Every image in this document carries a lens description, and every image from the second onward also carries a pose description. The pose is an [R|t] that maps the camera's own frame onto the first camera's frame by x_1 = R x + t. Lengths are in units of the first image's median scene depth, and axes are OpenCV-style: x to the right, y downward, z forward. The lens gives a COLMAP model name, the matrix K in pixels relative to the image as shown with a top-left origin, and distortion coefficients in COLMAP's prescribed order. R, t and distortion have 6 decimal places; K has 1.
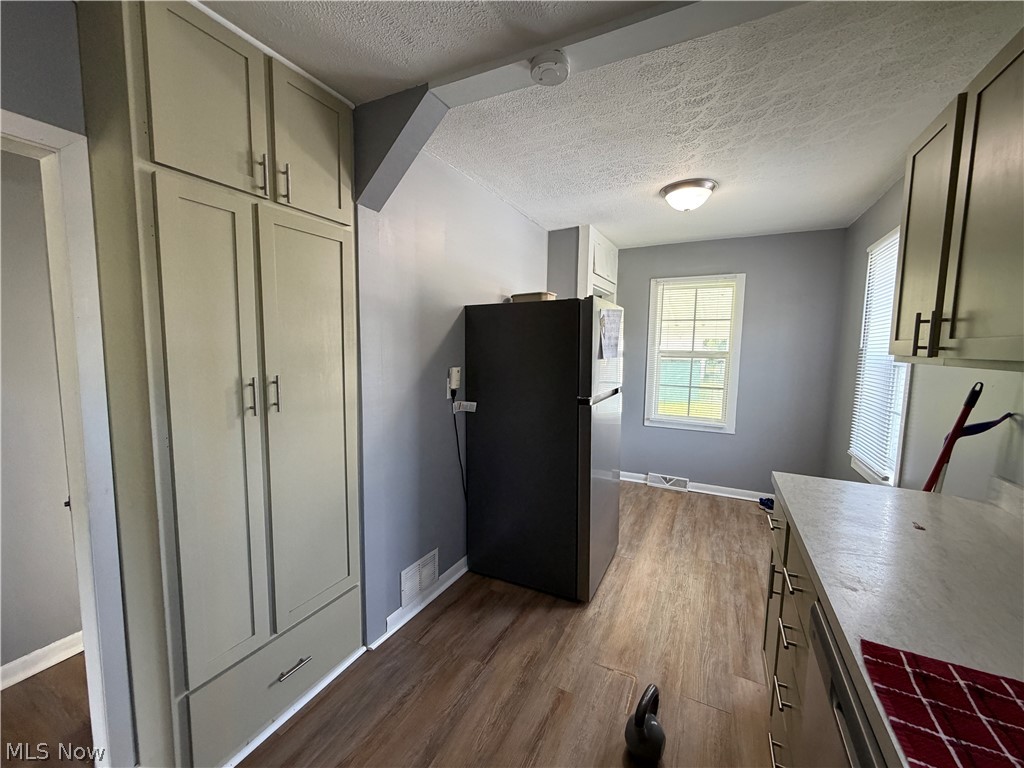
lens RADIAL K [[406.7, 0, 509.7], [0, 406.7, 384.4], [0, 0, 1]] dist [-0.001248, -0.000239]
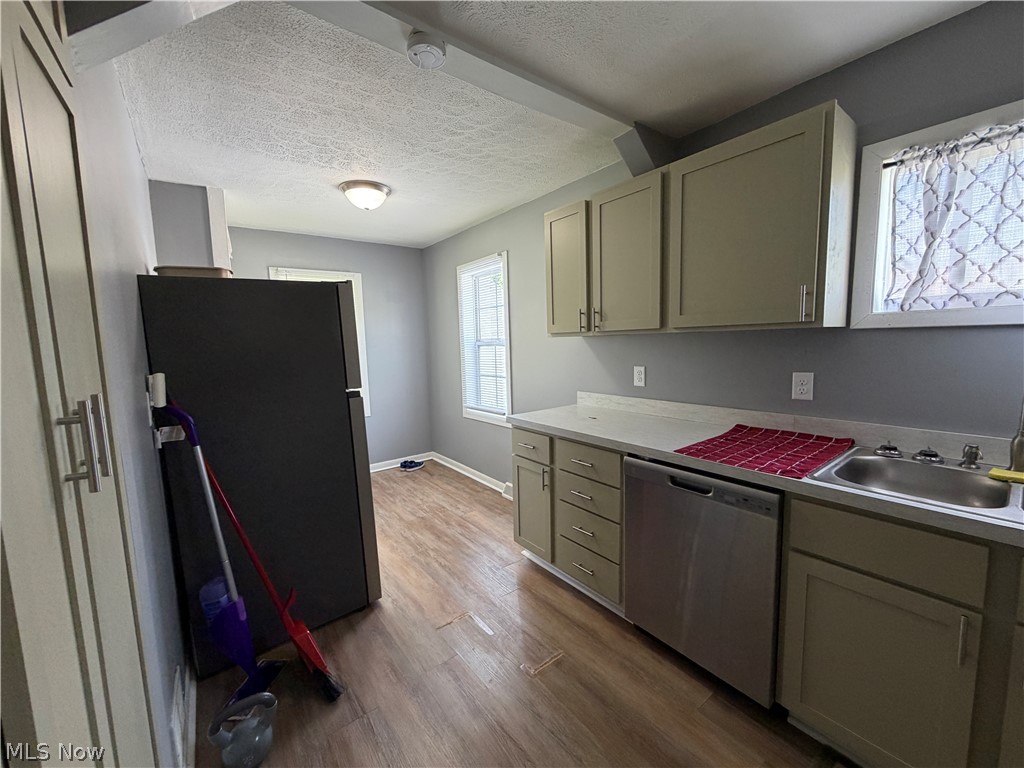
lens RADIAL K [[406.7, 0, 509.7], [0, 406.7, 384.4], [0, 0, 1]] dist [-0.001248, -0.000239]
pose [[0.428151, -0.123180, 0.895273, -0.480682], [0.123418, 0.989355, 0.077102, -0.006596], [-0.895240, 0.077481, 0.438796, 0.257161]]
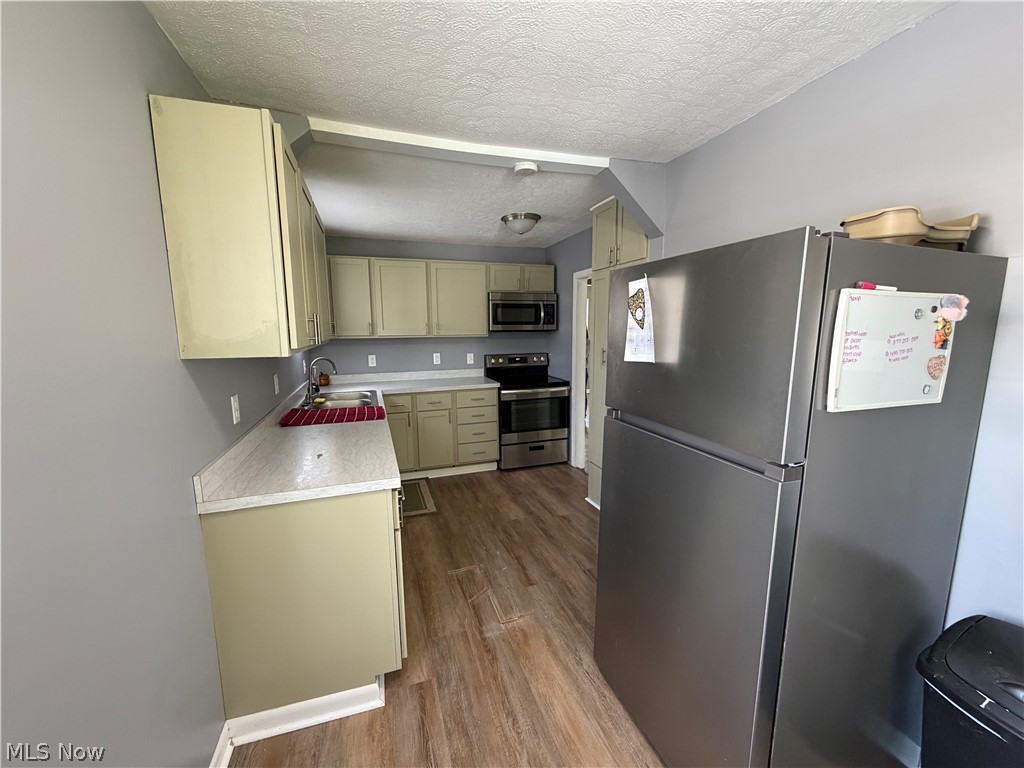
lens RADIAL K [[406.7, 0, 509.7], [0, 406.7, 384.4], [0, 0, 1]] dist [-0.001248, -0.000239]
pose [[-0.693524, 0.088429, -0.714986, 0.832982], [-0.087795, 0.974668, 0.205706, -0.139344], [0.715064, 0.205434, -0.668192, 1.299521]]
